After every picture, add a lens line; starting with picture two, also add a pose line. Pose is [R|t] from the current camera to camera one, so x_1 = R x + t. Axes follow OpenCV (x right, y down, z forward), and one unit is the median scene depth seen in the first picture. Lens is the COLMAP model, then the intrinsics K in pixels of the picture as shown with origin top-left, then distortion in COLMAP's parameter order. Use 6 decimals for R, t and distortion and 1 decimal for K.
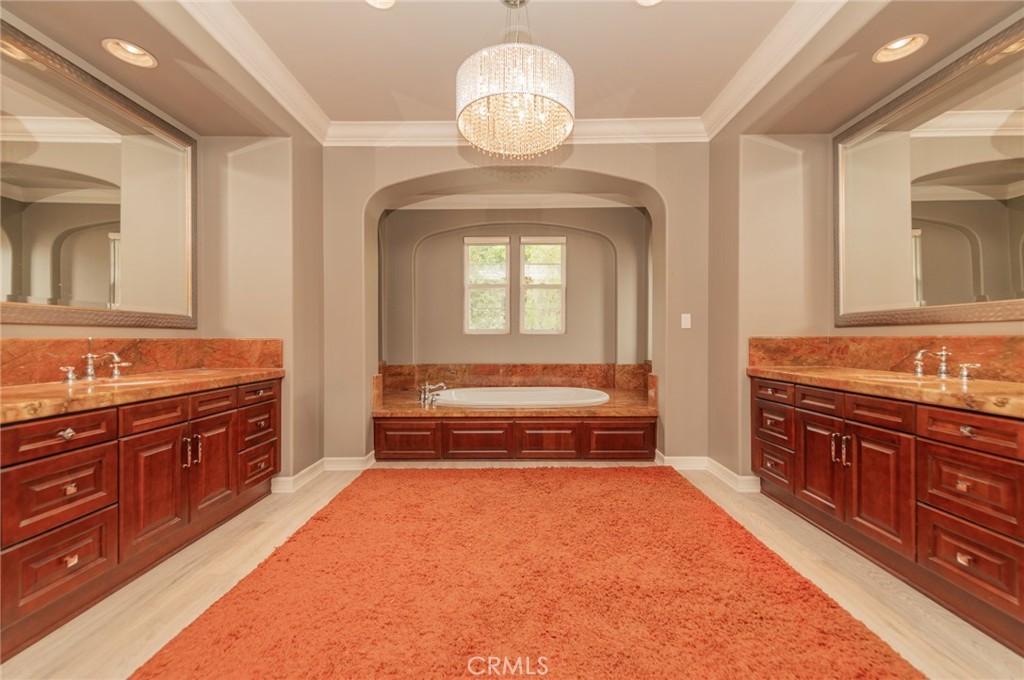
lens RADIAL K [[410.1, 0, 523.6], [0, 410.1, 338.9], [0, 0, 1]] dist [0.016910, -0.000477]
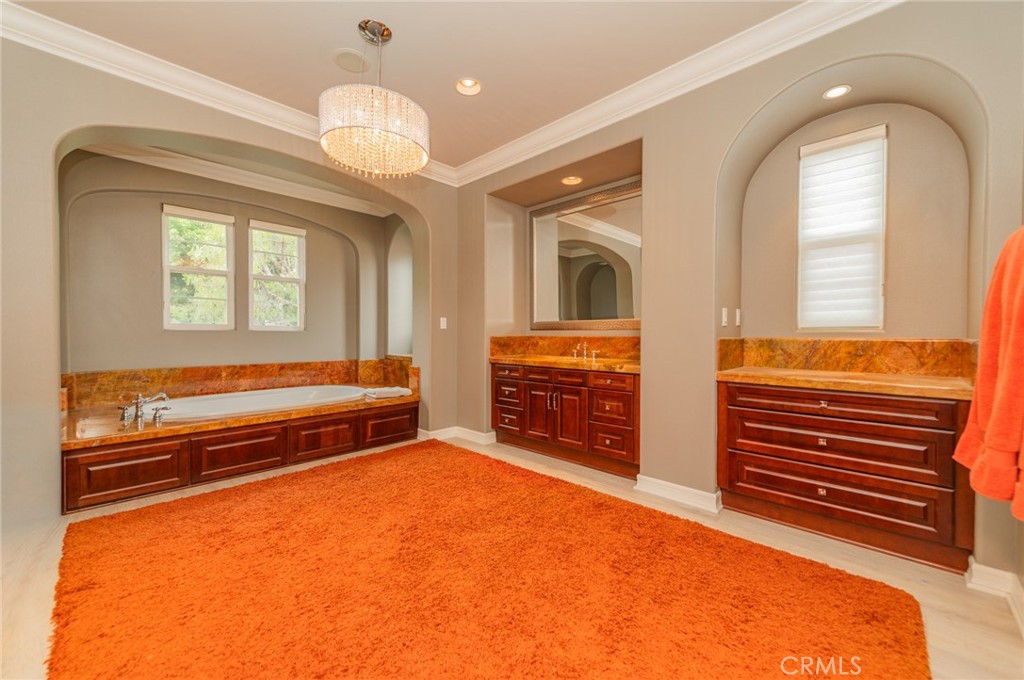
lens RADIAL K [[410.1, 0, 523.6], [0, 410.1, 338.9], [0, 0, 1]] dist [0.016910, -0.000477]
pose [[0.668307, -0.002835, 0.743880, -0.440743], [-0.005138, 0.999951, 0.008427, -0.007349], [-0.743868, -0.009454, 0.668260, -0.042486]]
